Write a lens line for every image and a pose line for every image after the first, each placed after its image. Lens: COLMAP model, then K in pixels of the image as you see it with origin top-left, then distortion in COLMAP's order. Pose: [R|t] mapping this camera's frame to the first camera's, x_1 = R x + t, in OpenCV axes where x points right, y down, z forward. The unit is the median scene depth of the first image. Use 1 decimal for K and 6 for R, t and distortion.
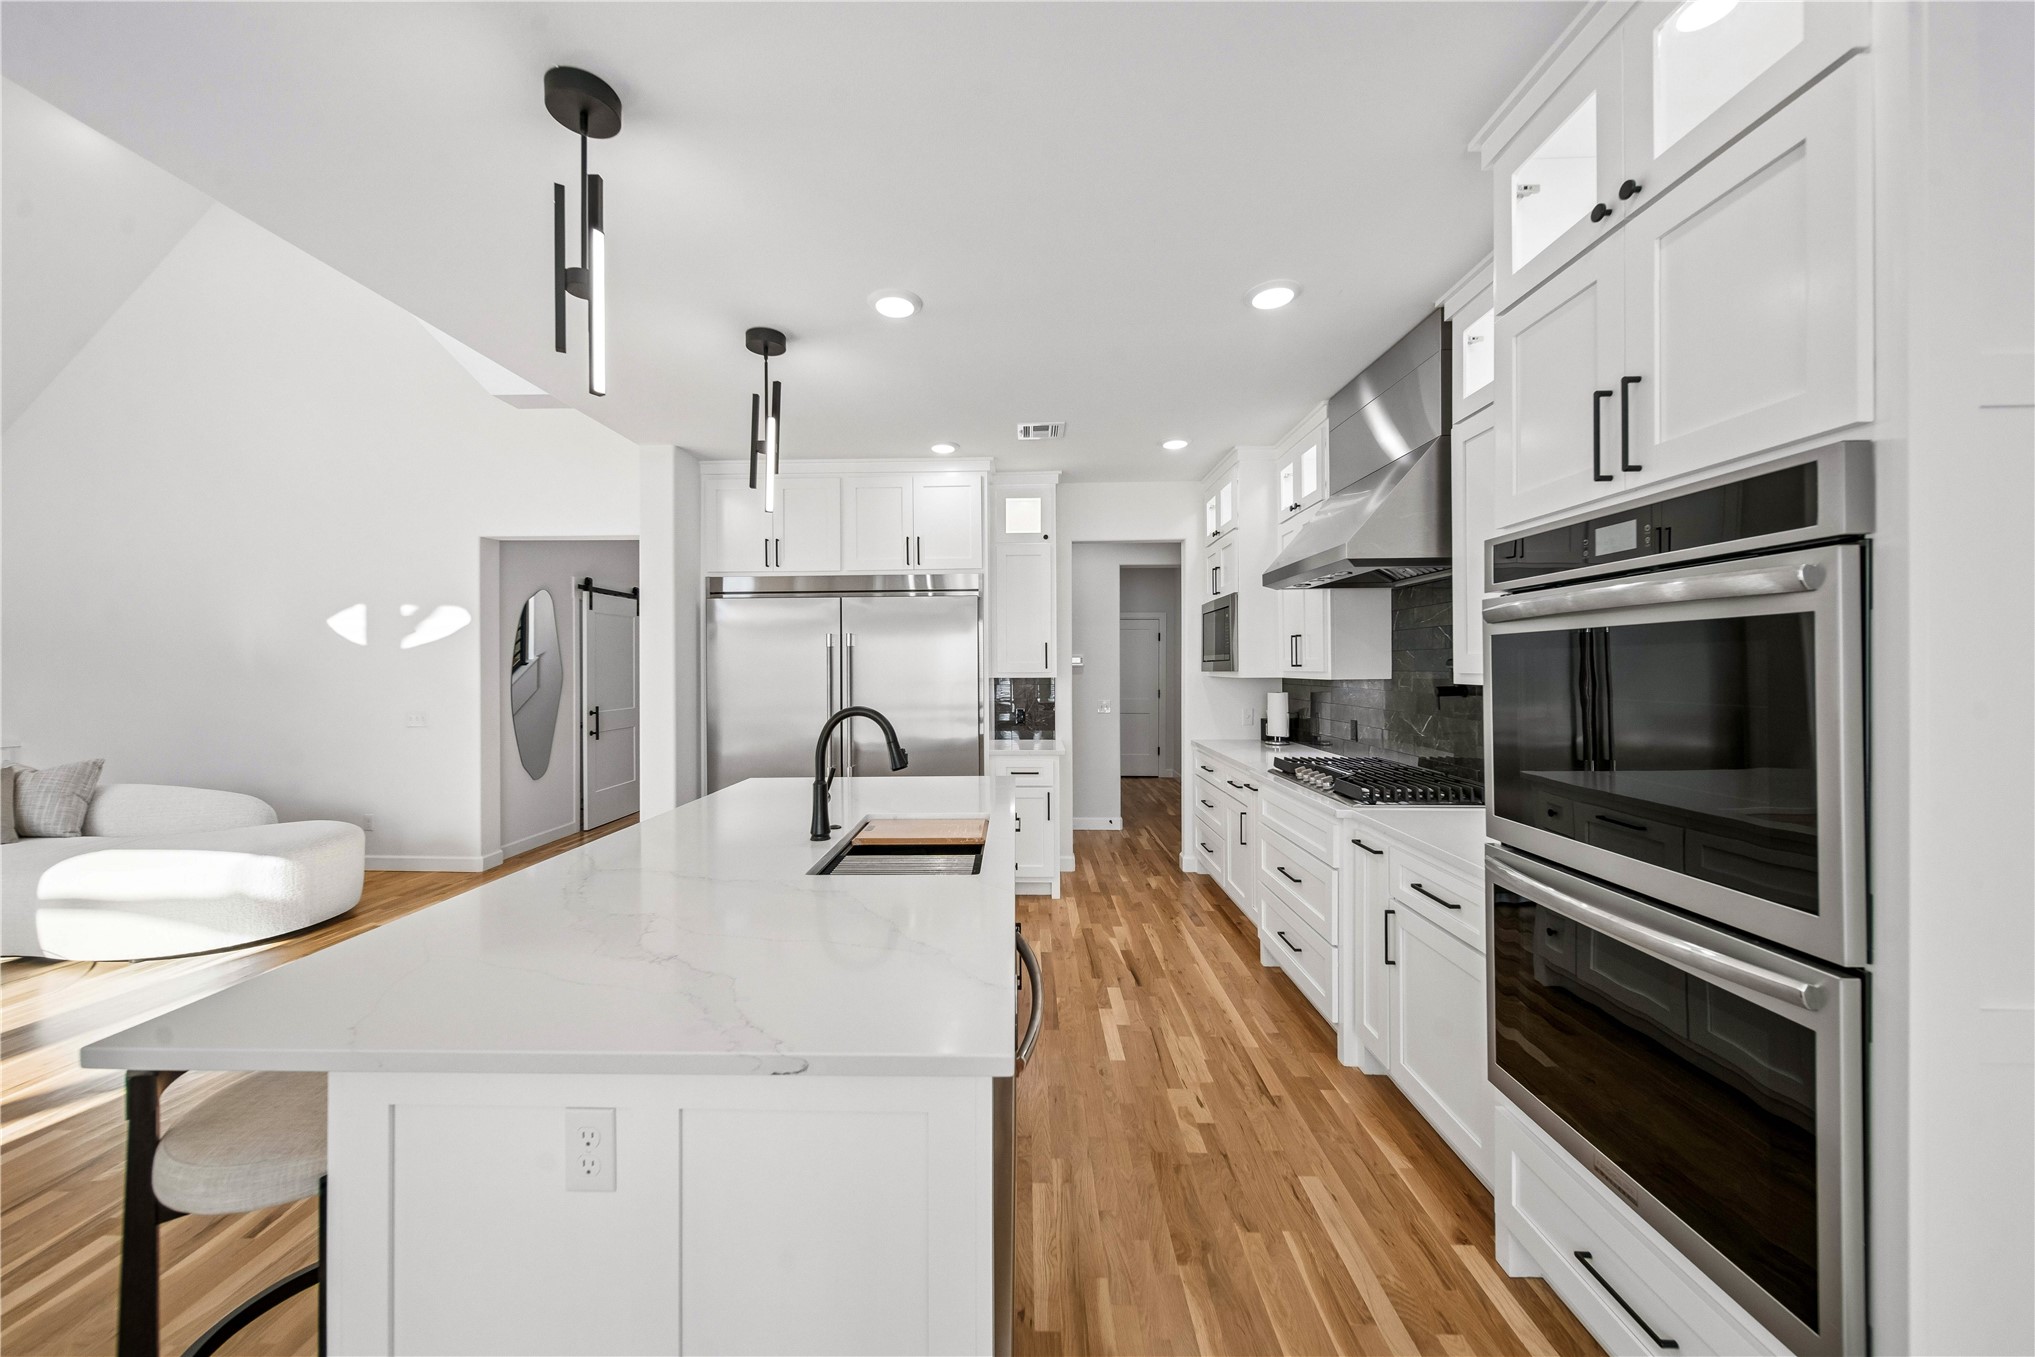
lens RADIAL K [[721.4, 0, 1001.3], [0, 721.4, 674.0], [0, 0, 1]] dist [0.001605, -0.000016]
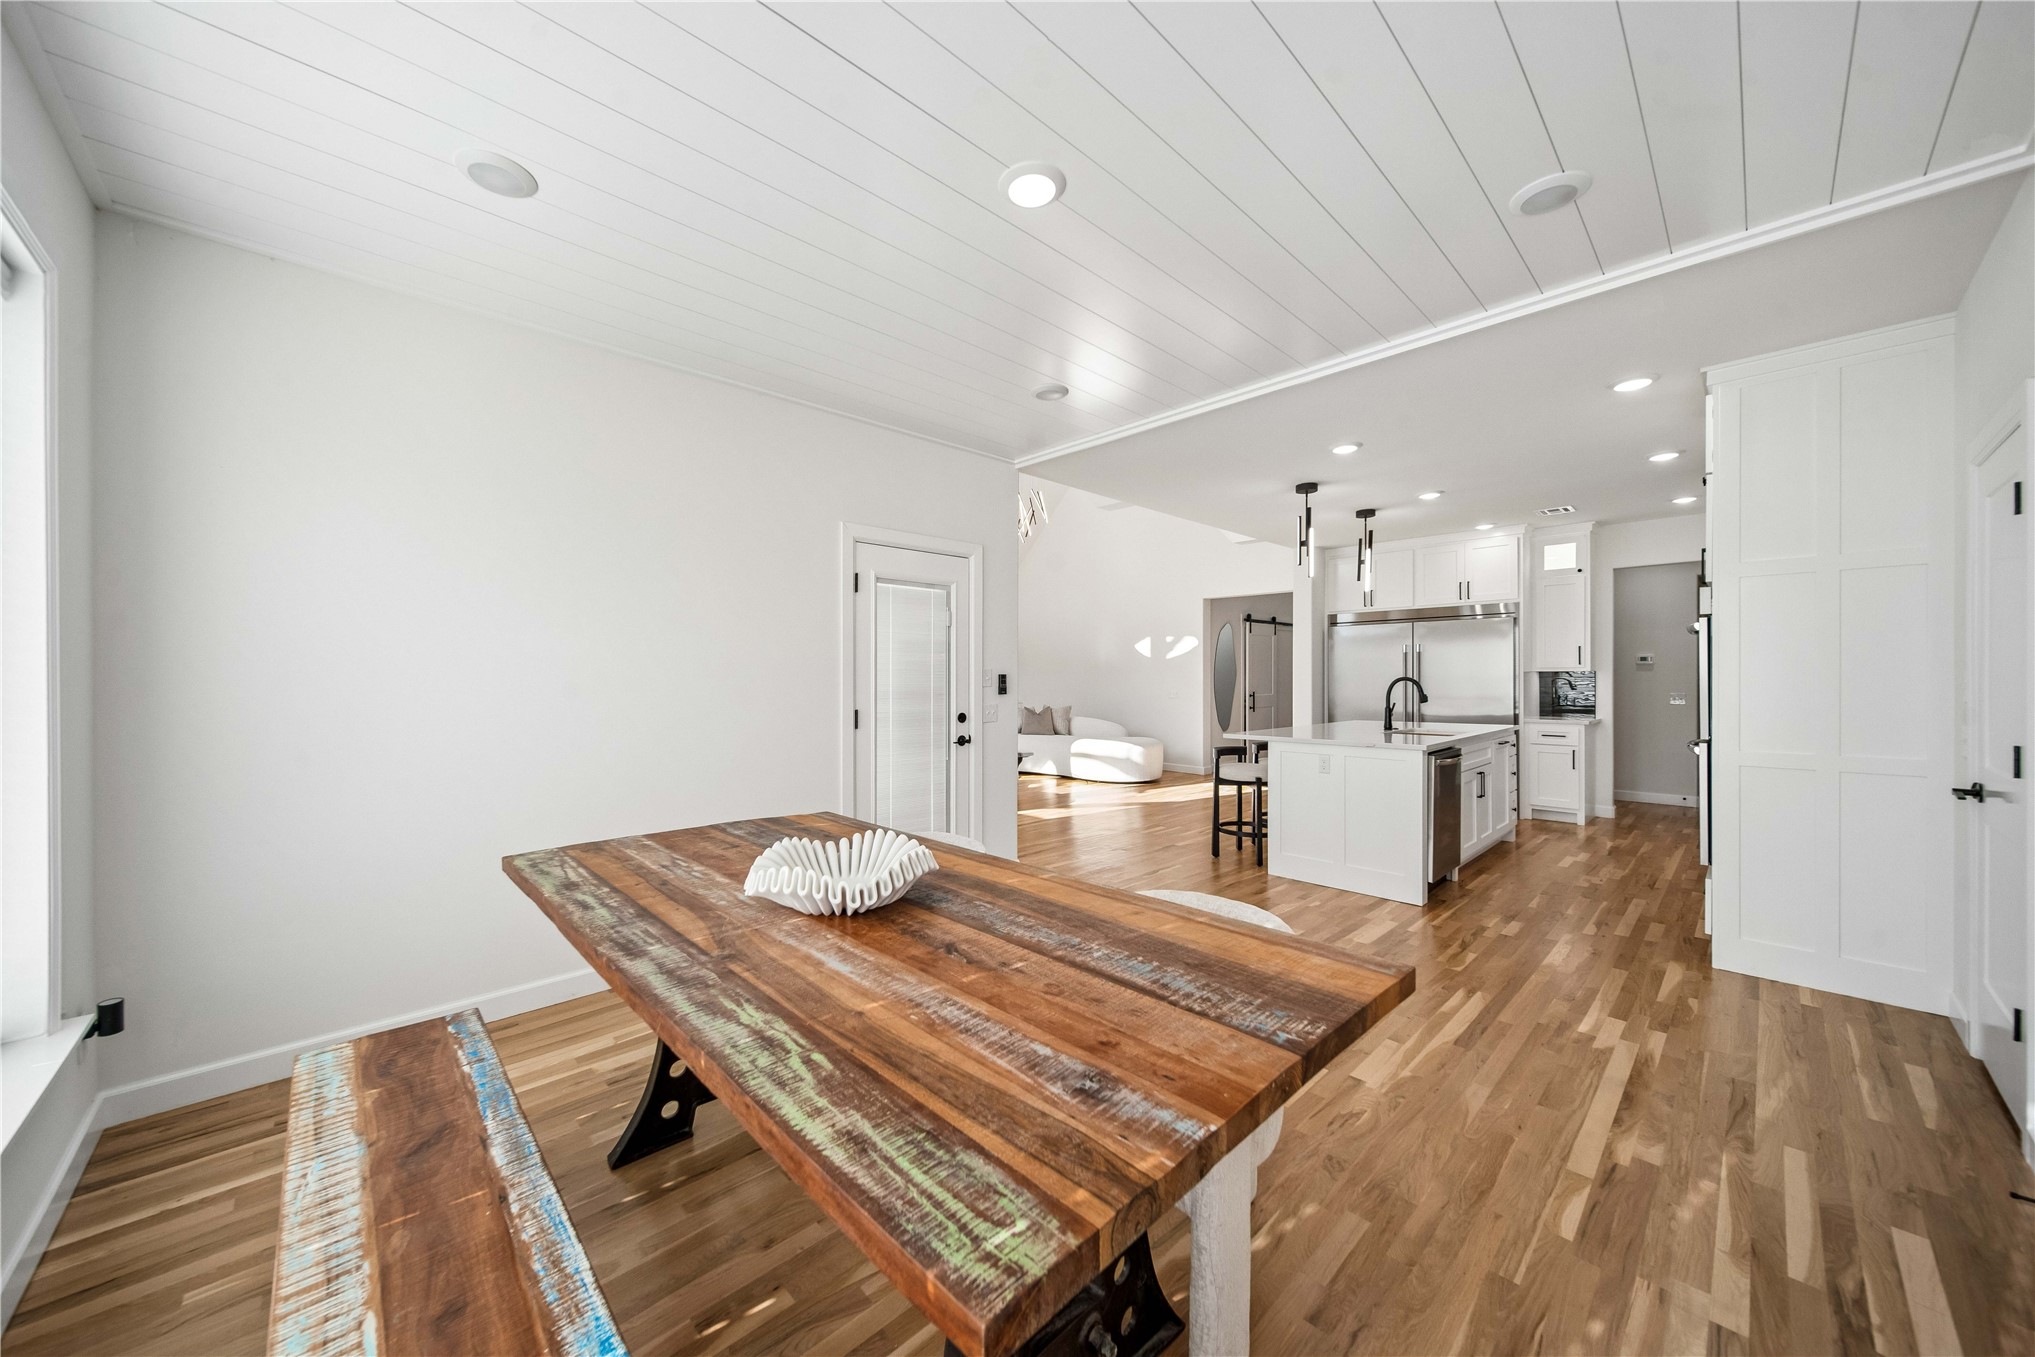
lens RADIAL K [[711.2, 0, 995.4], [0, 711.2, 682.9], [0, 0, 1]] dist [0.000817, -0.000032]
pose [[0.703269, 0.007143, -0.710888, 0.282704], [-0.006106, 0.999973, 0.004007, 0.033295], [0.710897, 0.001523, 0.703294, -0.882894]]
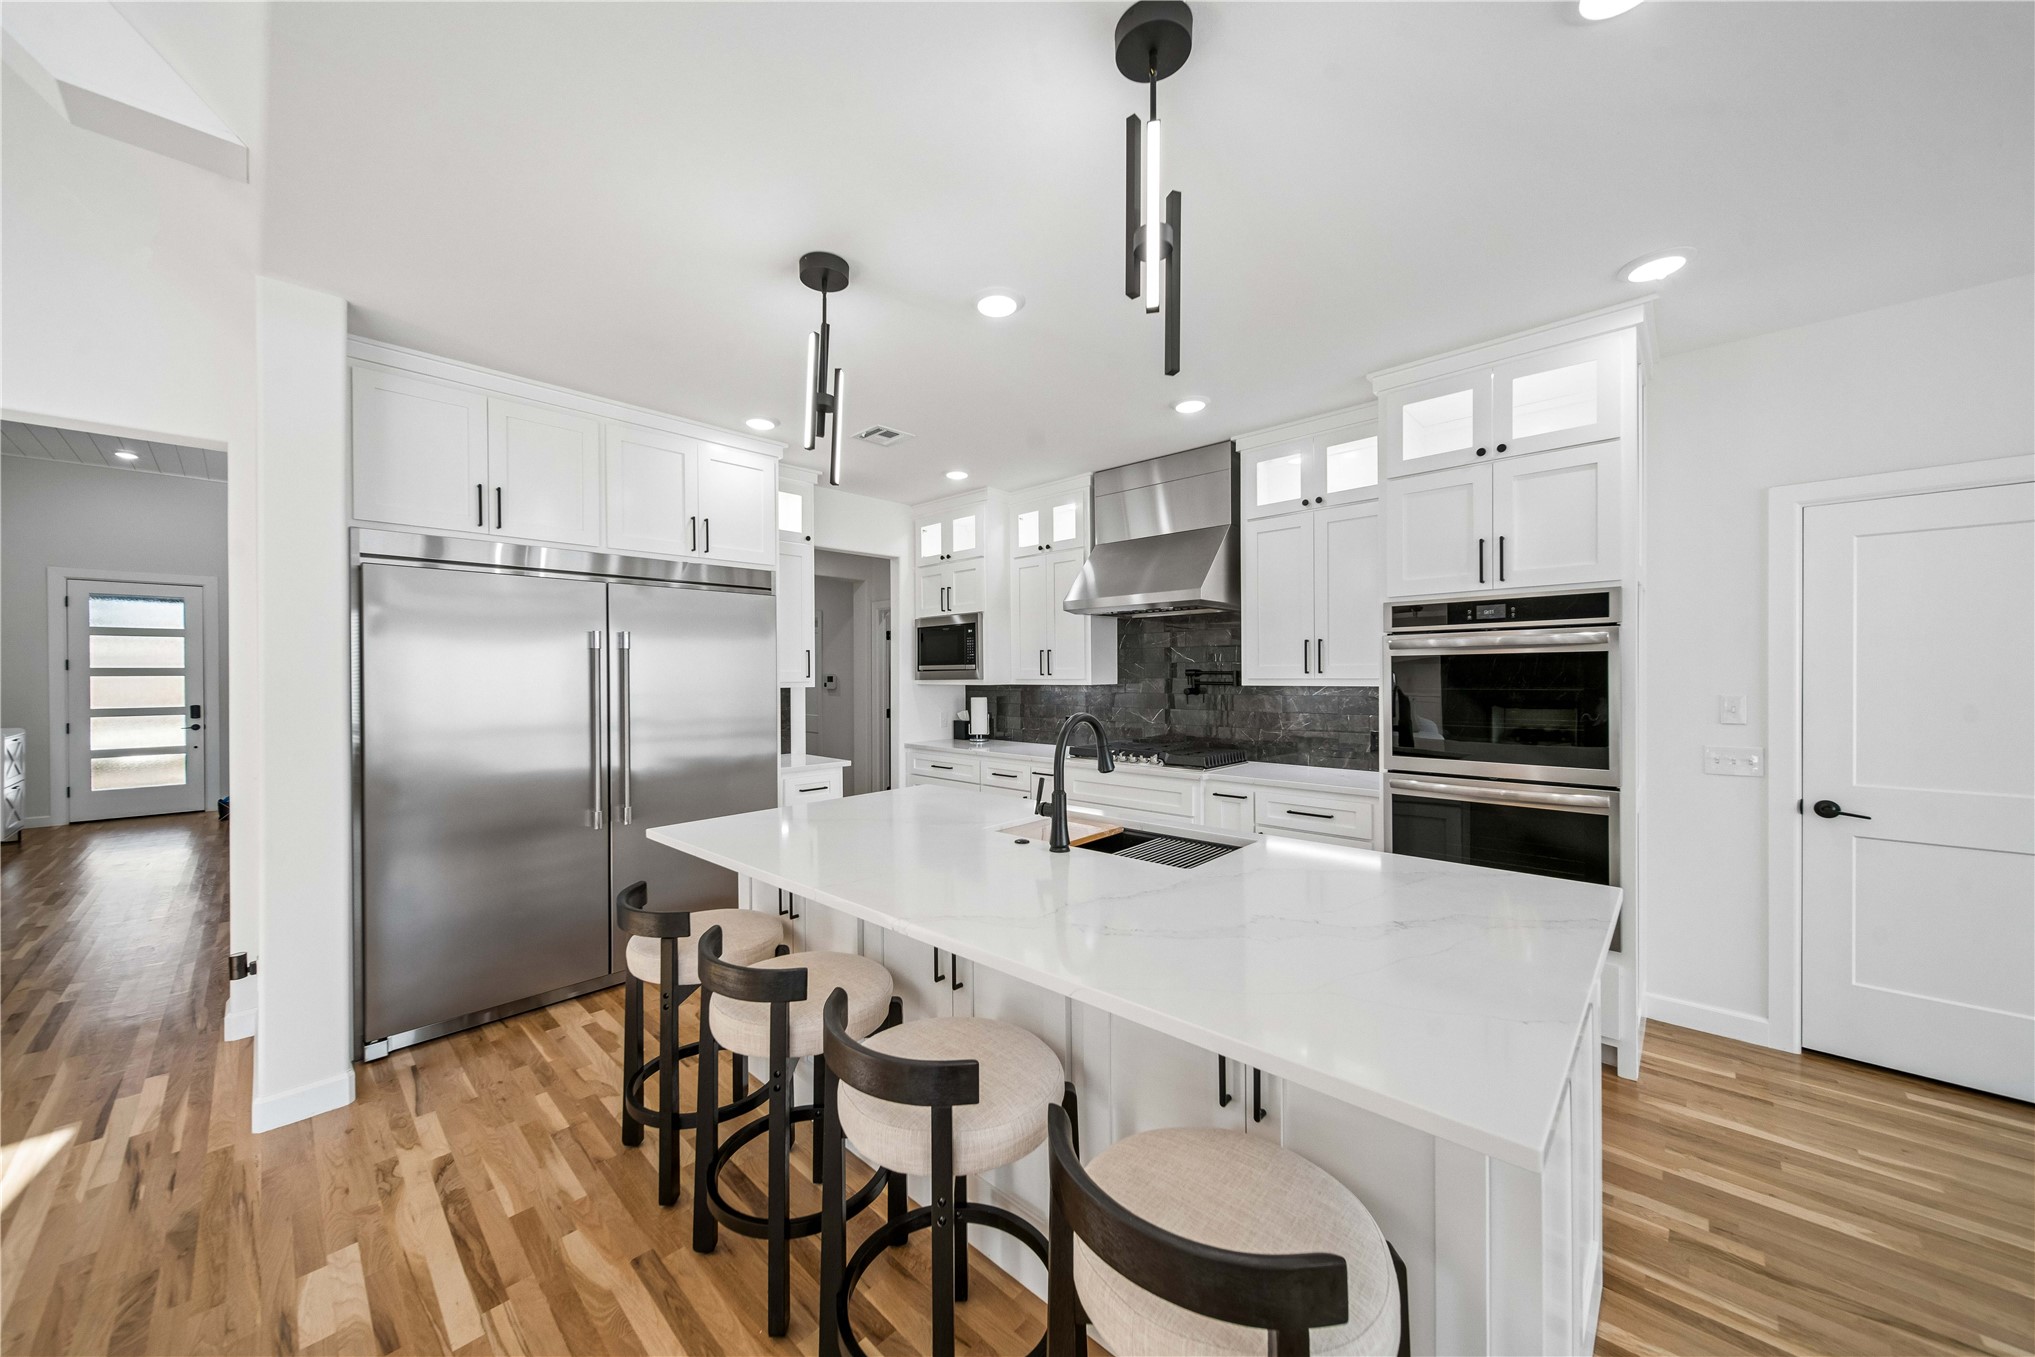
lens RADIAL K [[711.2, 0, 995.4], [0, 711.2, 682.9], [0, 0, 1]] dist [0.000817, -0.000032]
pose [[0.676774, -0.005525, 0.736170, -0.526196], [0.007919, 0.999969, 0.000224, 0.001788], [-0.736148, 0.005678, 0.676797, 0.214901]]
